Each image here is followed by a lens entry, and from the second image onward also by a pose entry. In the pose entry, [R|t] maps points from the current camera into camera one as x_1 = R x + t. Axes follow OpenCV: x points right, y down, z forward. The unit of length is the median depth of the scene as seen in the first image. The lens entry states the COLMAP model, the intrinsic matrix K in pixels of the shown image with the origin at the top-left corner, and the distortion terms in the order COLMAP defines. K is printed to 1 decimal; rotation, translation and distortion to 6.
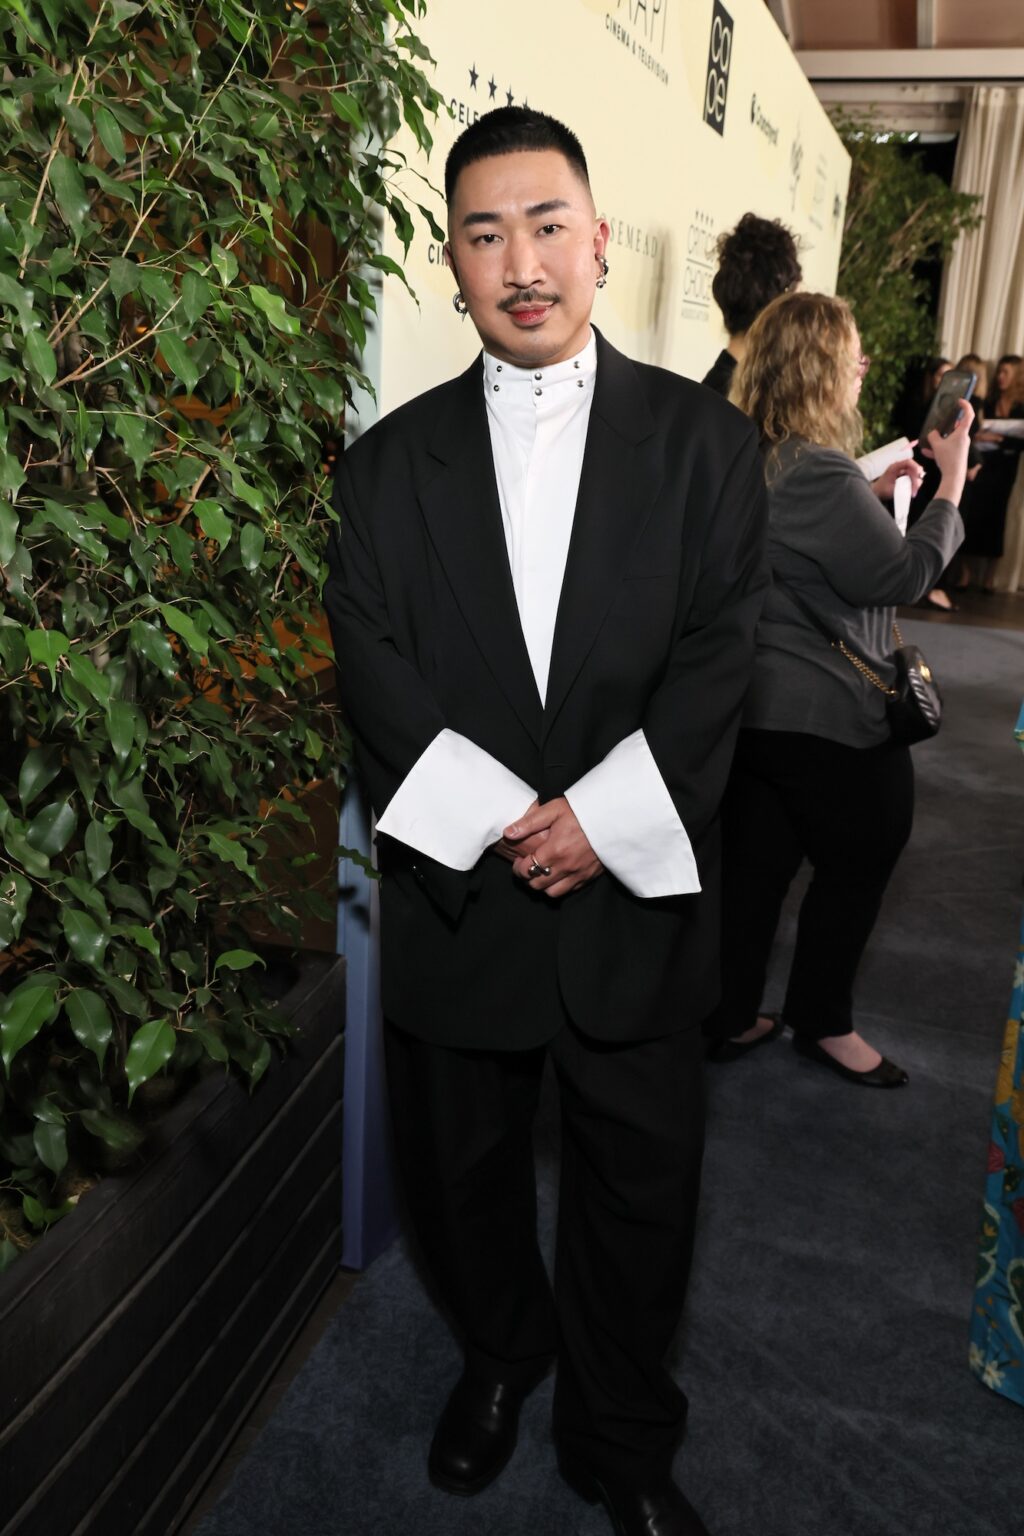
lens RADIAL K [[1276.0, 0, 527.4], [0, 1276.0, 736.2], [0, 0, 1]] dist [0.019384, -0.000780]
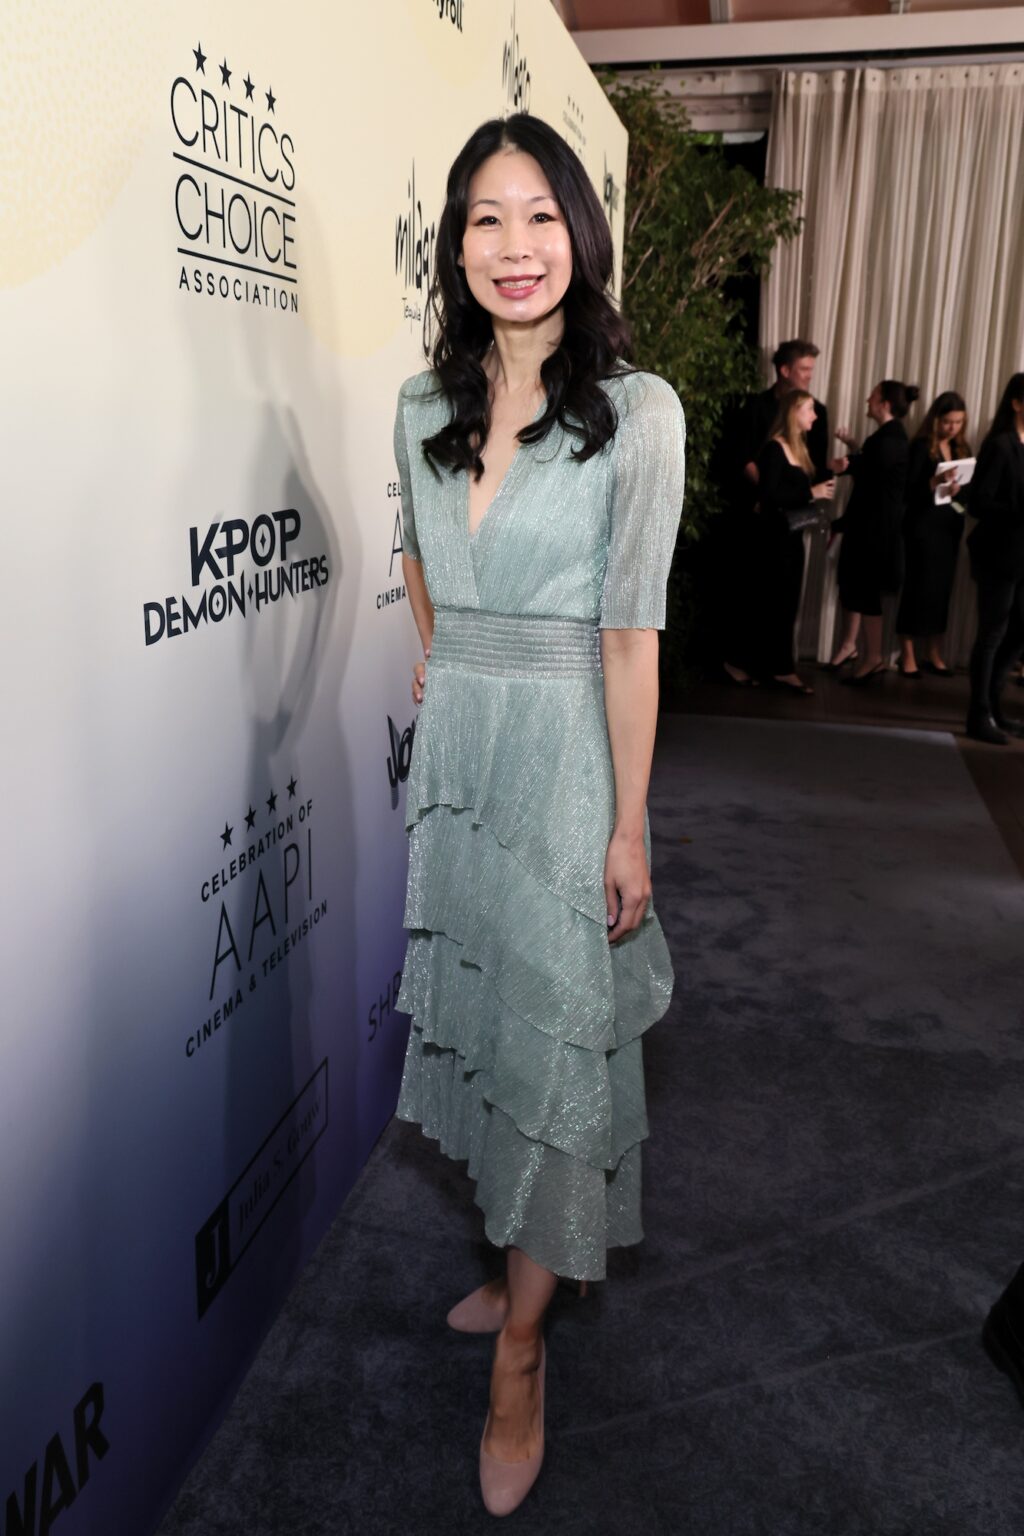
lens RADIAL K [[1167.4, 0, 524.9], [0, 1167.4, 742.1], [0, 0, 1]] dist [0.017769, -0.003178]
pose [[0.994291, -0.060070, 0.088185, 0.367308], [0.061713, 0.997965, -0.016026, -0.288714], [-0.087043, 0.021377, 0.995975, 1.095065]]
